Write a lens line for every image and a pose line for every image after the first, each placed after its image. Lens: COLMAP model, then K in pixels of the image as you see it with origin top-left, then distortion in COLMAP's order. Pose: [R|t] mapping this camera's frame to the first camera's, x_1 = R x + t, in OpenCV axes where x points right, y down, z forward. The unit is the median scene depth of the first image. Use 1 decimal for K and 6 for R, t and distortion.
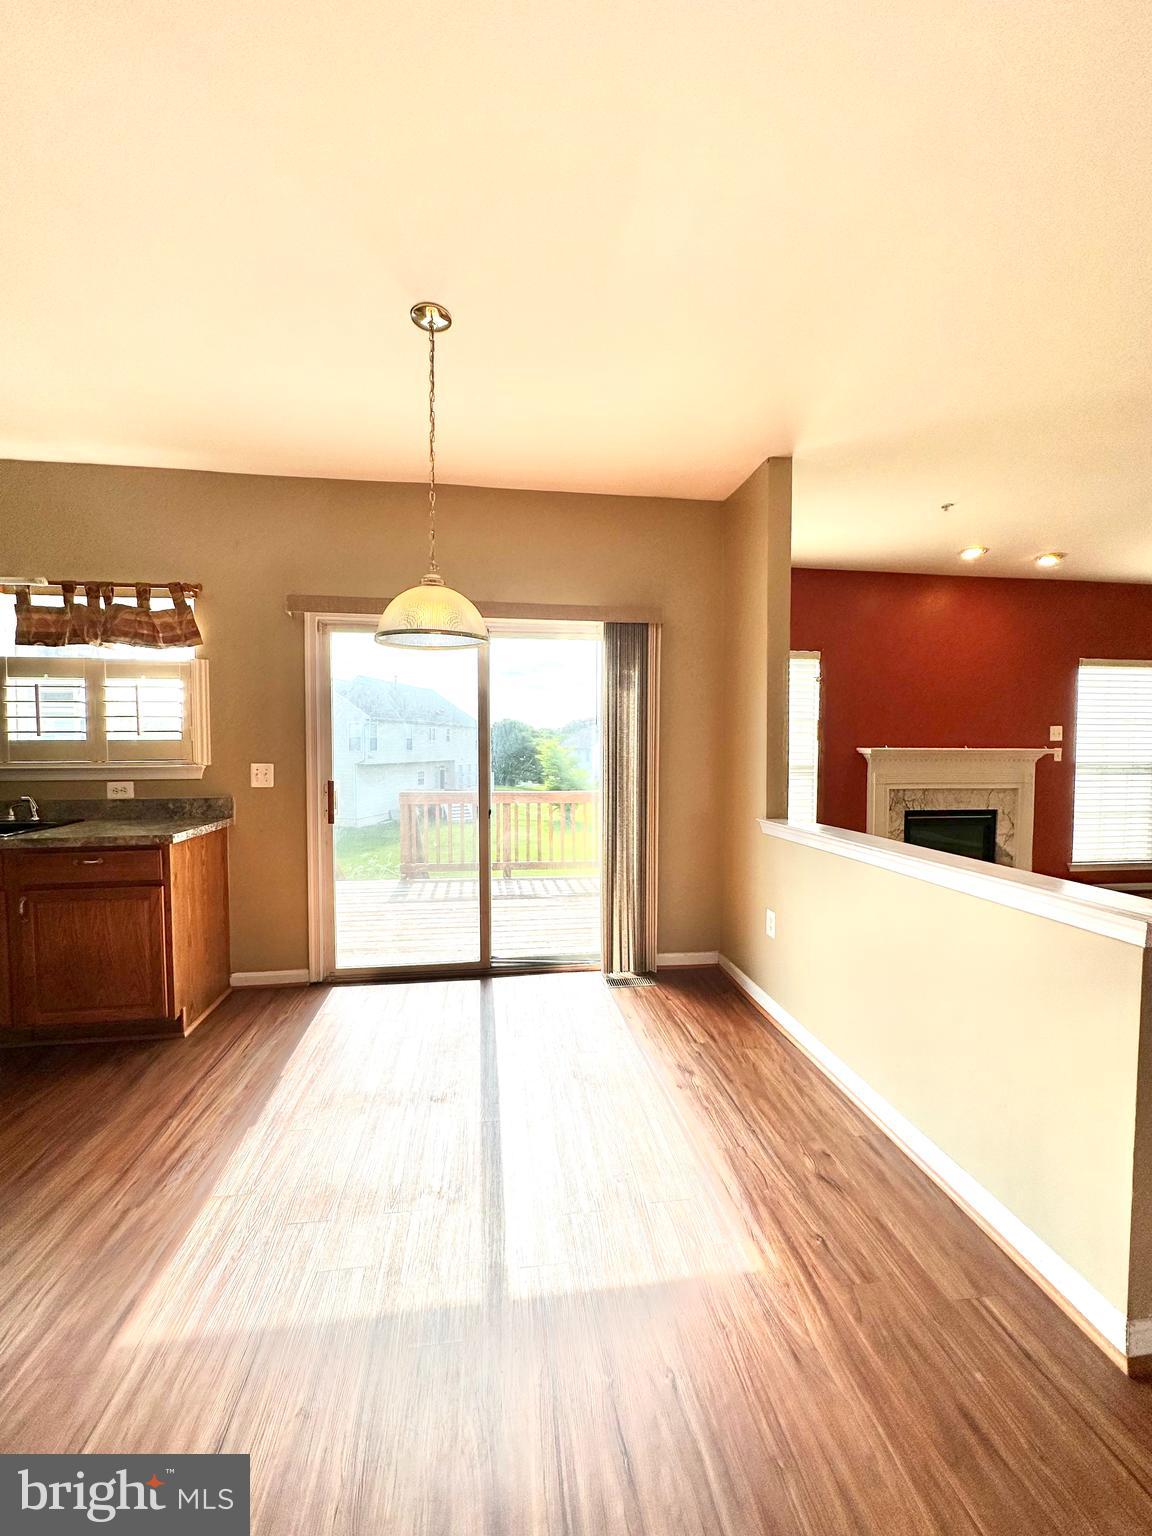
lens RADIAL K [[611.2, 0, 576.0], [0, 611.2, 768.0], [0, 0, 1]] dist [-0.000658, -0.000069]
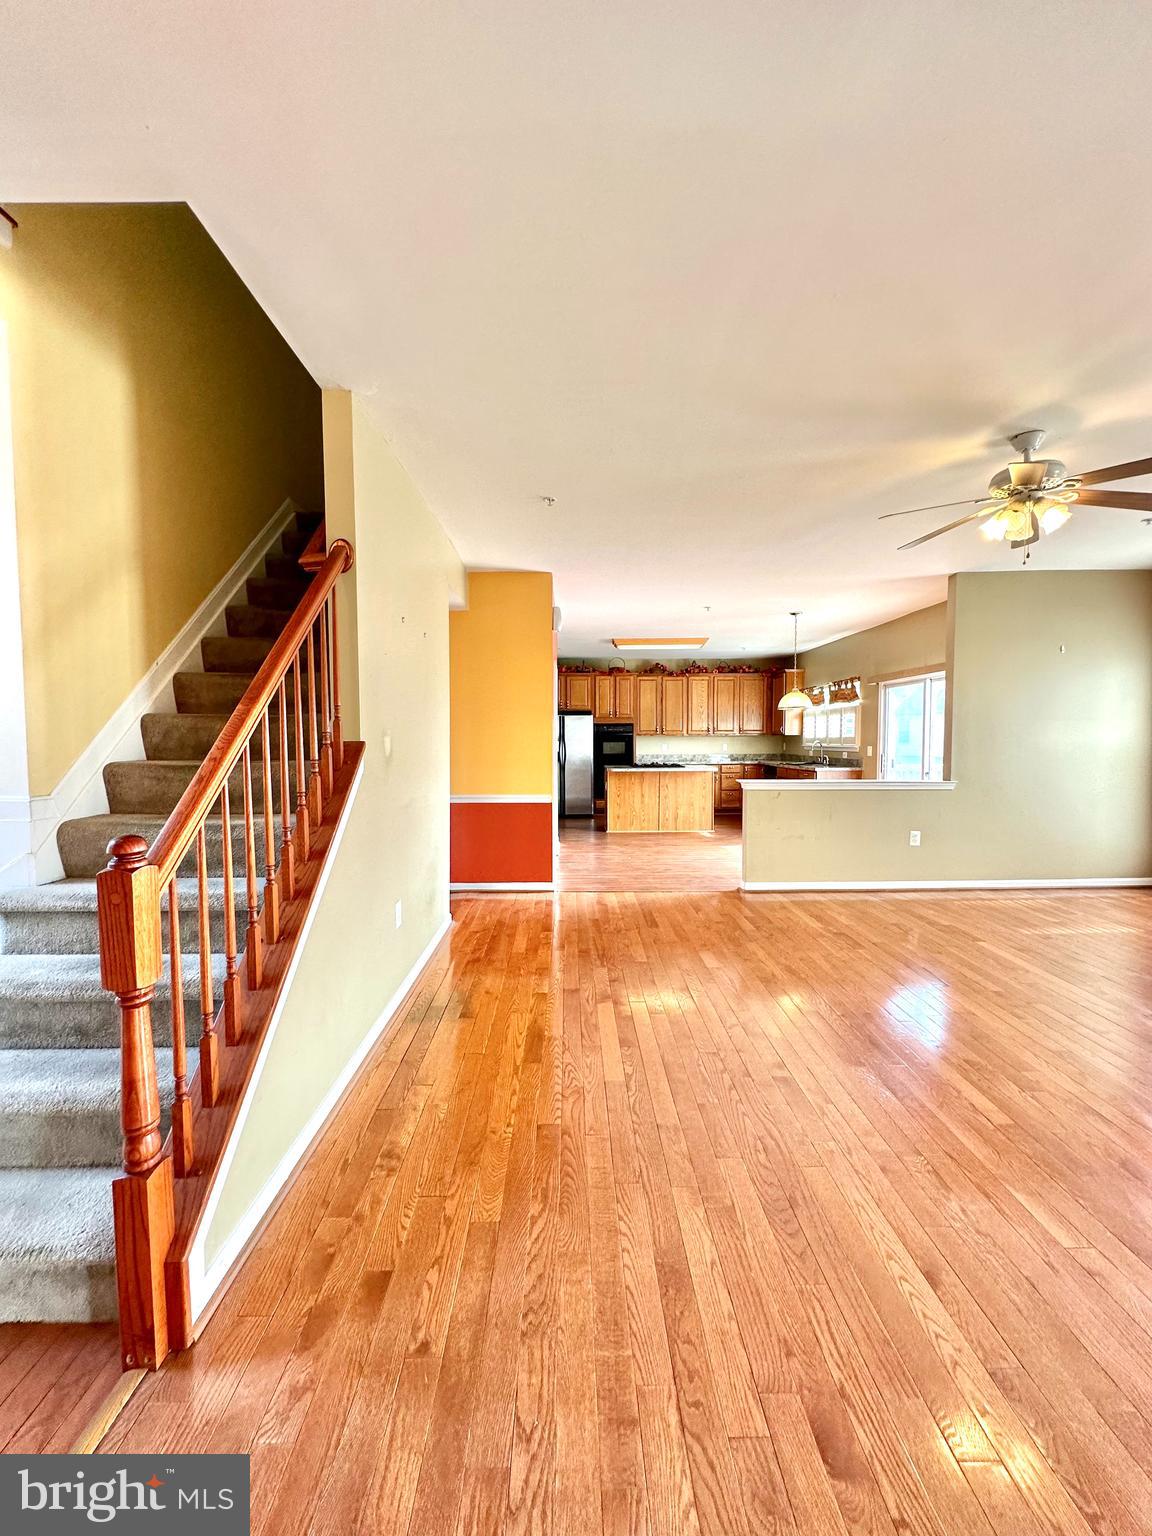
lens RADIAL K [[611.2, 0, 576.0], [0, 611.2, 768.0], [0, 0, 1]] dist [-0.000658, -0.000069]
pose [[-0.127494, 0.048580, -0.990649, 2.160401], [-0.034625, 0.997973, 0.053395, -0.010174], [0.991235, 0.041109, -0.125554, 0.163896]]
